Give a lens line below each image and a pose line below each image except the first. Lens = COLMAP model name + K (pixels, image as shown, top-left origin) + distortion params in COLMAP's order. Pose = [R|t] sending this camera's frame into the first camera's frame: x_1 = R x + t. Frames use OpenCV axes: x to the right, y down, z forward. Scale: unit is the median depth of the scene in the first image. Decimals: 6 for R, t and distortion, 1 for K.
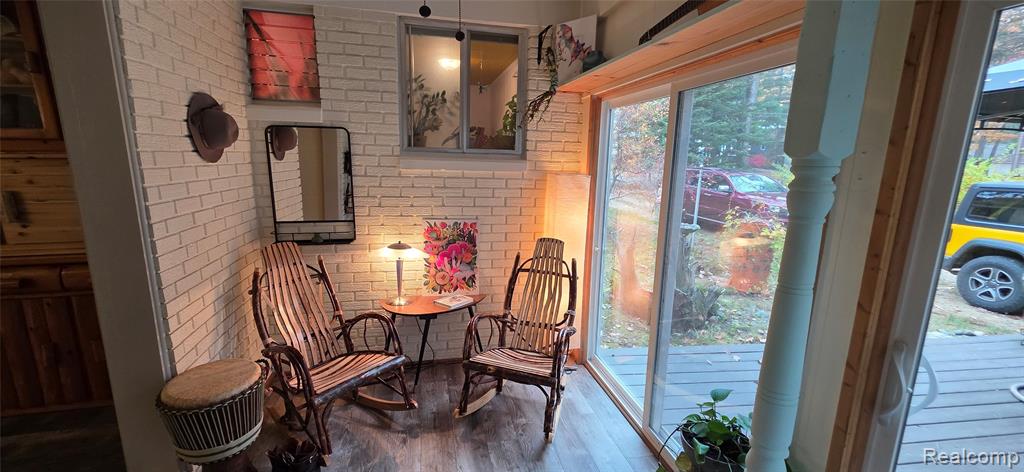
lens RADIAL K [[411.1, 0, 512.0], [0, 411.1, 236.0], [0, 0, 1]] dist [0.006687, -0.000170]
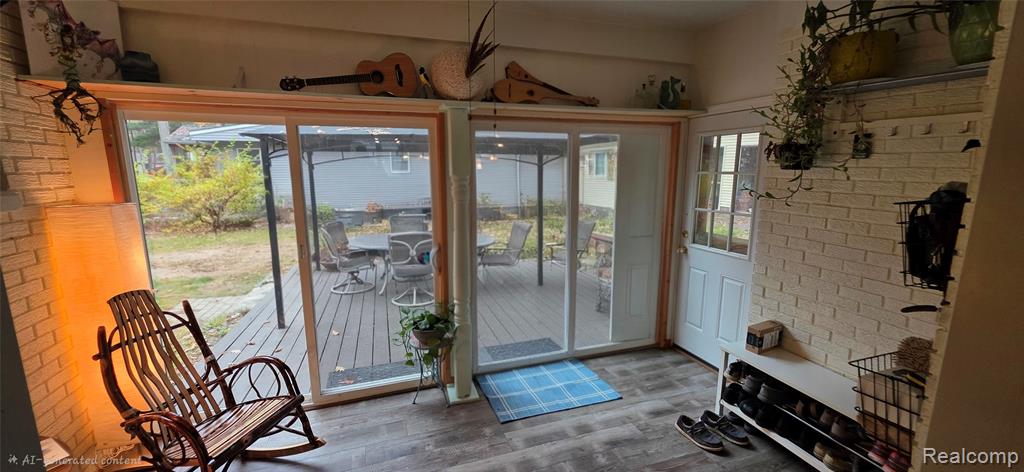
lens RADIAL K [[411.1, 0, 512.0], [0, 411.1, 236.0], [0, 0, 1]] dist [0.006687, -0.000170]
pose [[-0.098166, -0.186684, 0.977503, -0.681480], [0.194131, 0.959785, 0.202795, -0.107941], [-0.976052, 0.209671, -0.057977, 0.362265]]
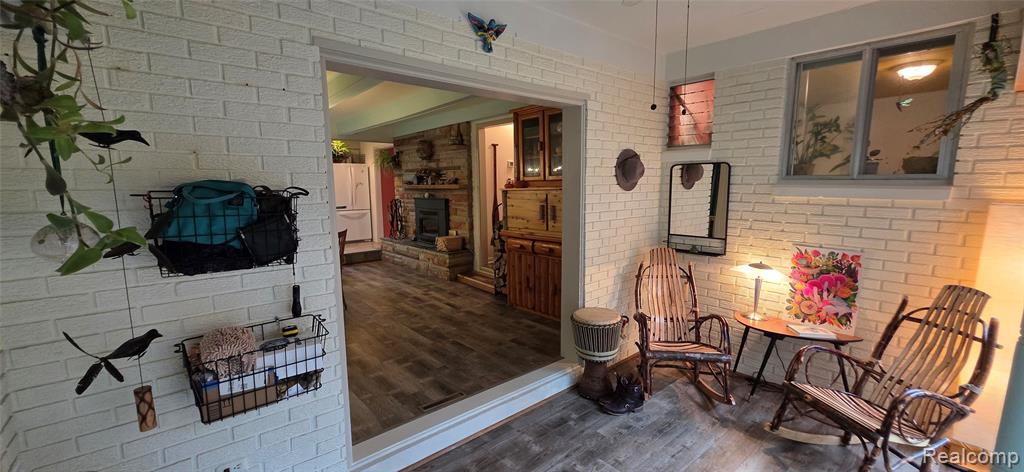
lens RADIAL K [[411.1, 0, 512.0], [0, 411.1, 236.0], [0, 0, 1]] dist [0.006687, -0.000170]
pose [[0.476368, 0.088869, -0.874743, 0.360014], [-0.152718, 0.988120, 0.017220, 0.027571], [0.865882, 0.125386, 0.484280, -0.110384]]
